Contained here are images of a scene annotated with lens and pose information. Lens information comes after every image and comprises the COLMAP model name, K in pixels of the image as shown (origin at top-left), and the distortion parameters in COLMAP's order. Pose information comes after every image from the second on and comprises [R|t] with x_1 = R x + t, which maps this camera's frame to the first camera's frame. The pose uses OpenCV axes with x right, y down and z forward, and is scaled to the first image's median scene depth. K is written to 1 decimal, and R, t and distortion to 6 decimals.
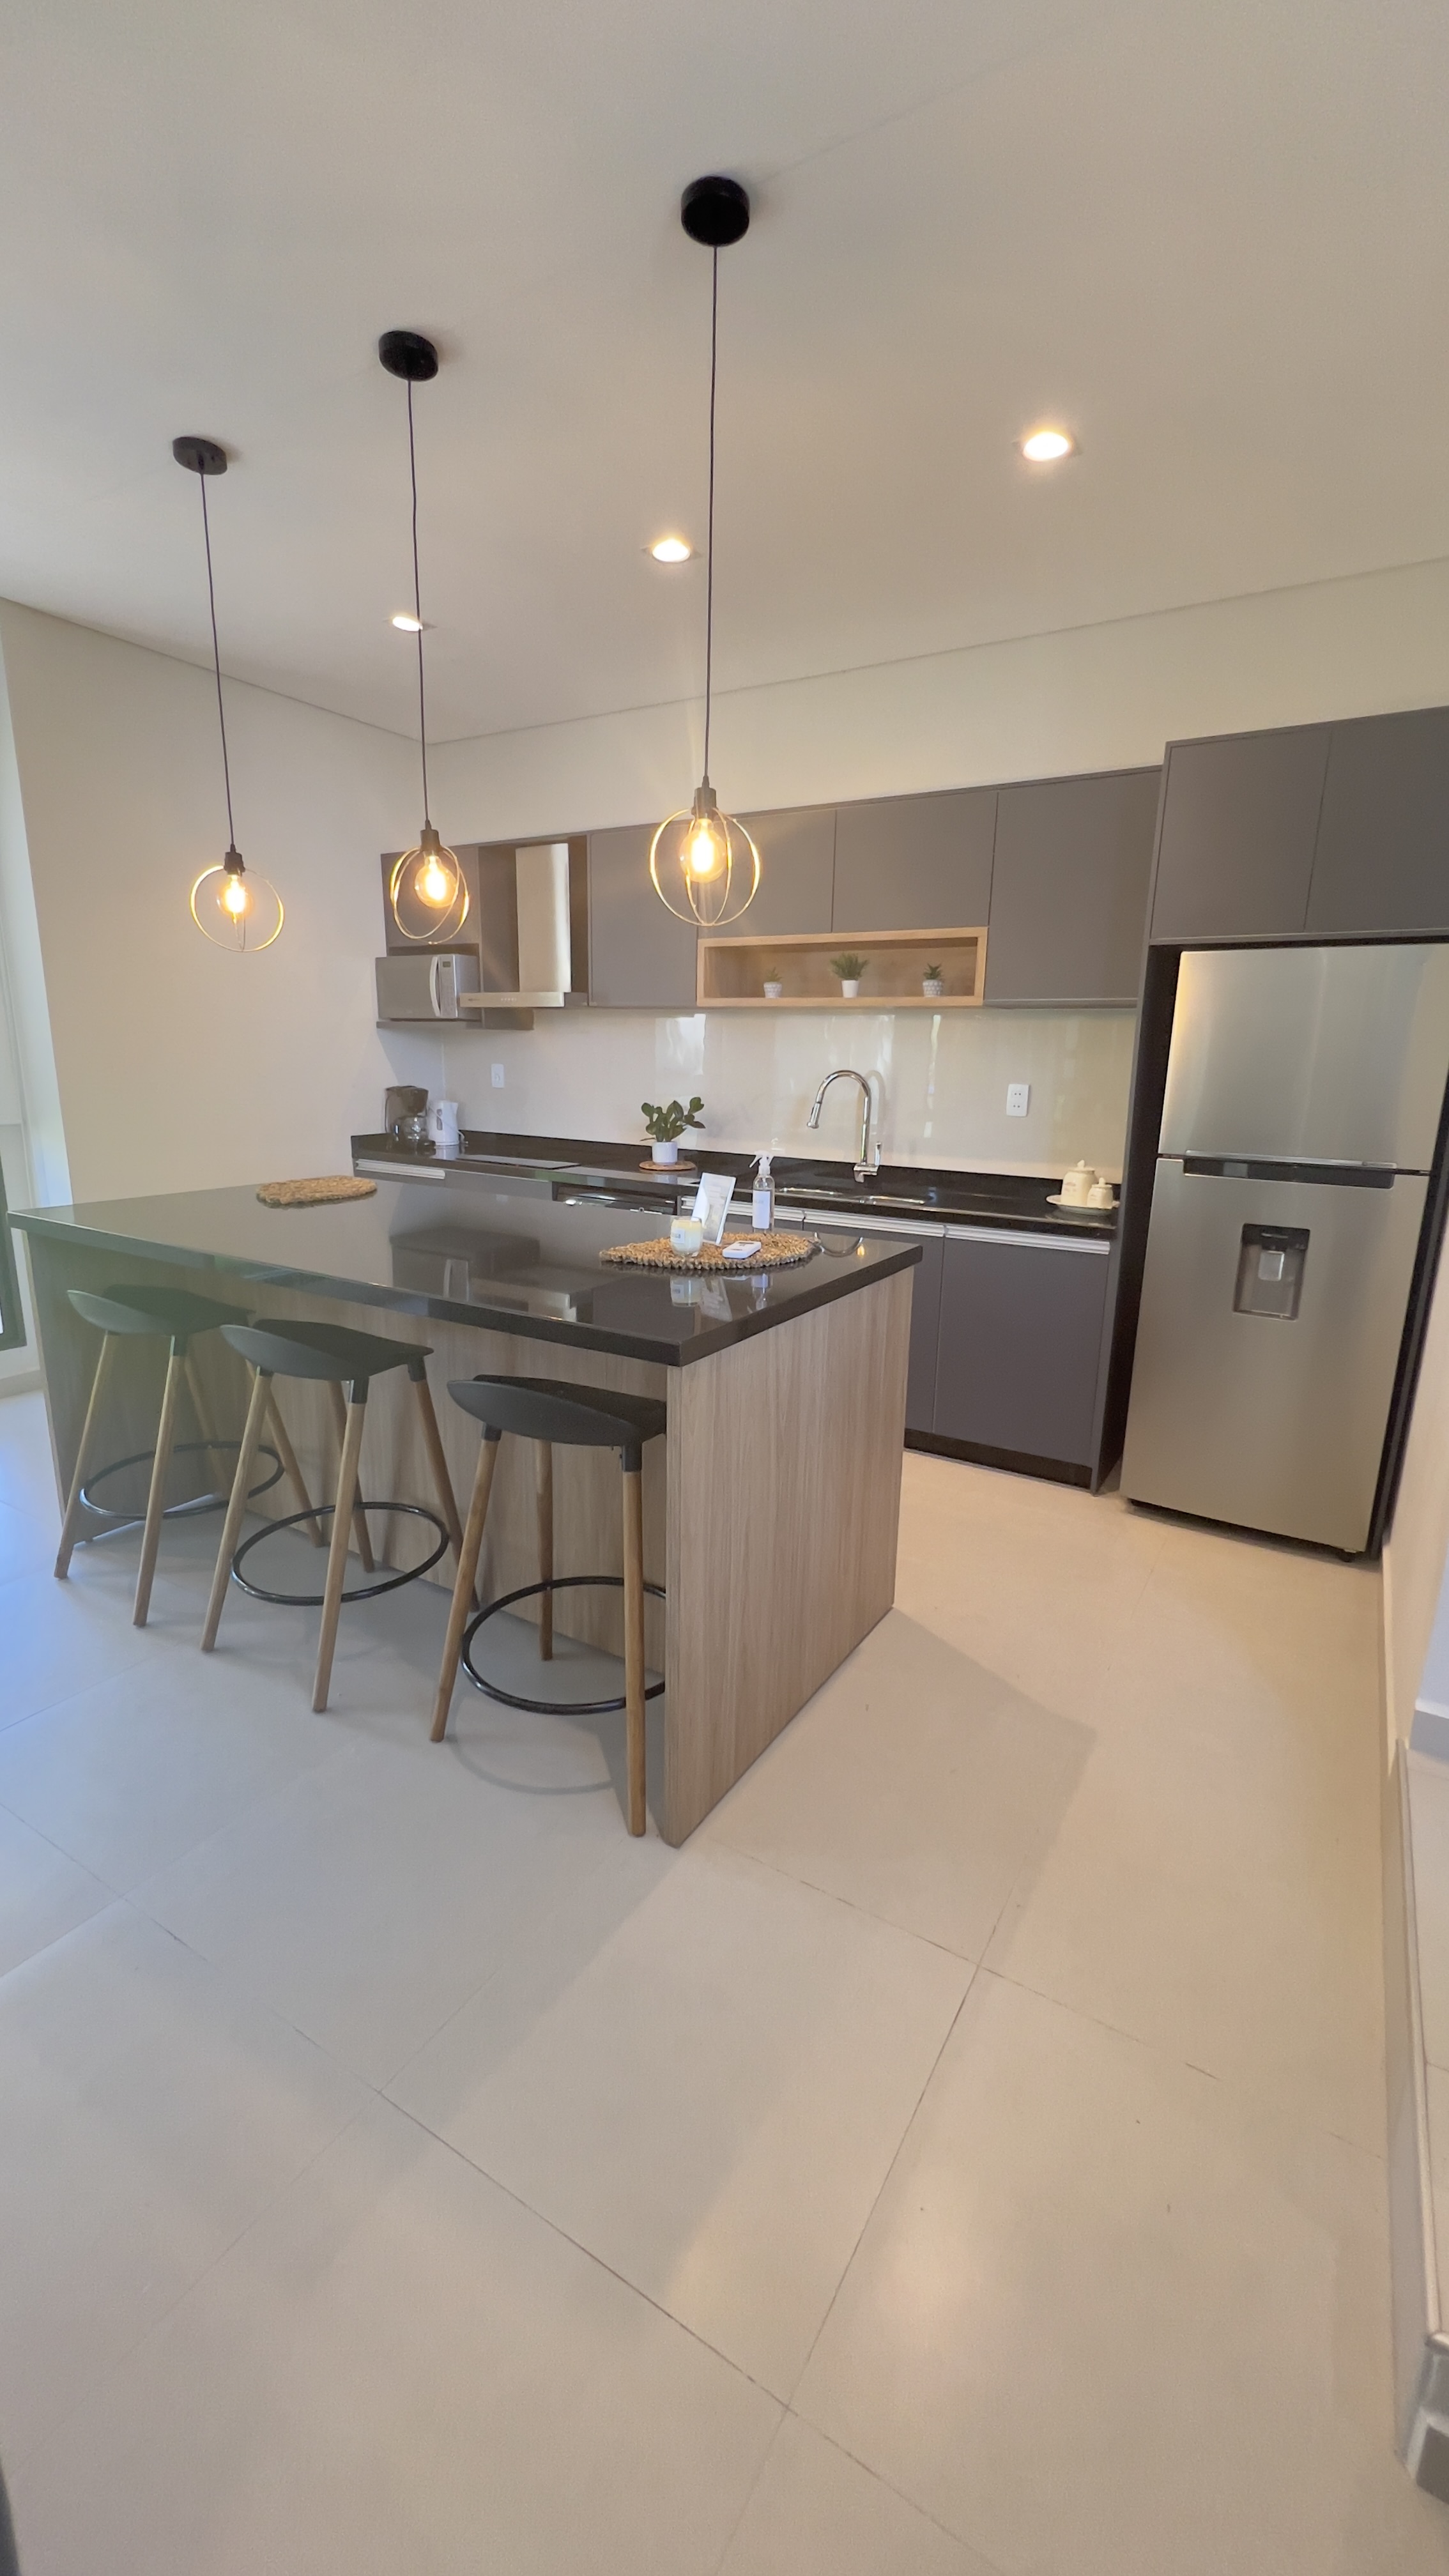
lens RADIAL K [[1025.9, 0, 756.2], [0, 1025.9, 1285.3], [0, 0, 1]] dist [0.006706, -0.000054]
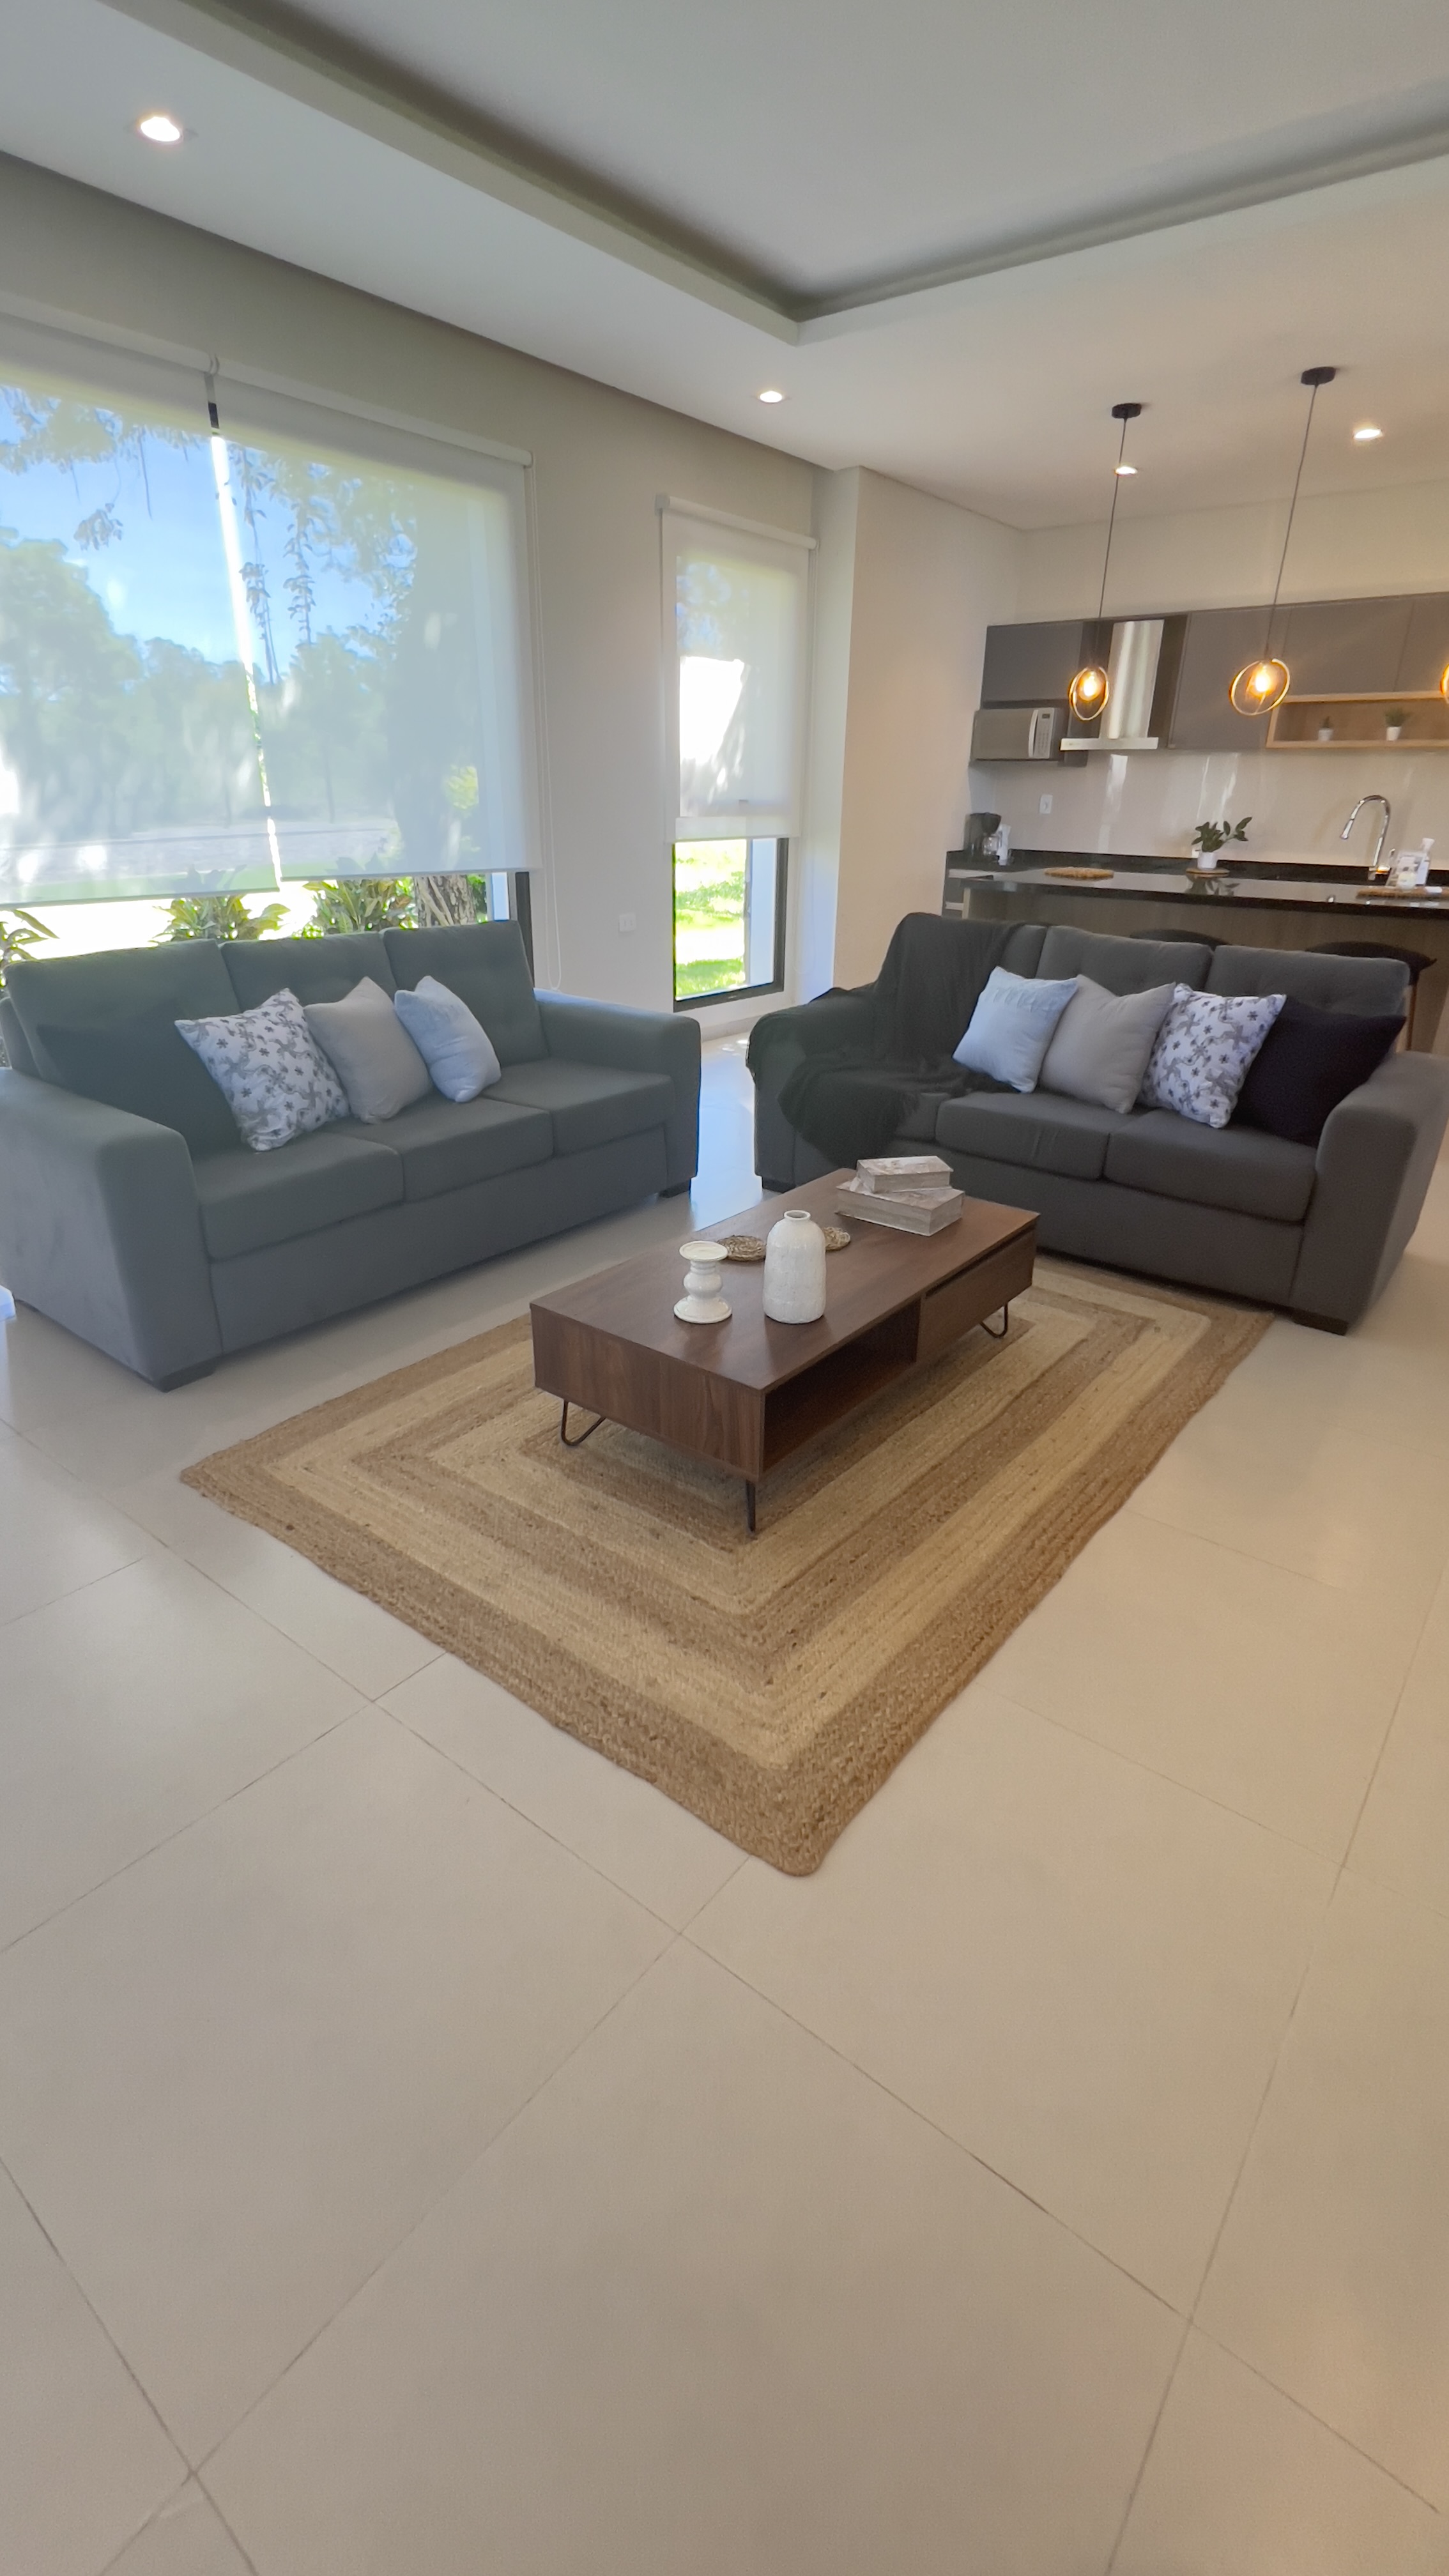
lens RADIAL K [[1139.4, 0, 736.1], [0, 1139.4, 1290.4], [0, 0, 1]] dist [0.007108, -0.000694]
pose [[0.991585, 0.046097, -0.120969, -0.568359], [-0.022193, 0.981151, 0.191966, 0.177416], [0.127538, -0.187666, 0.973918, -0.777689]]
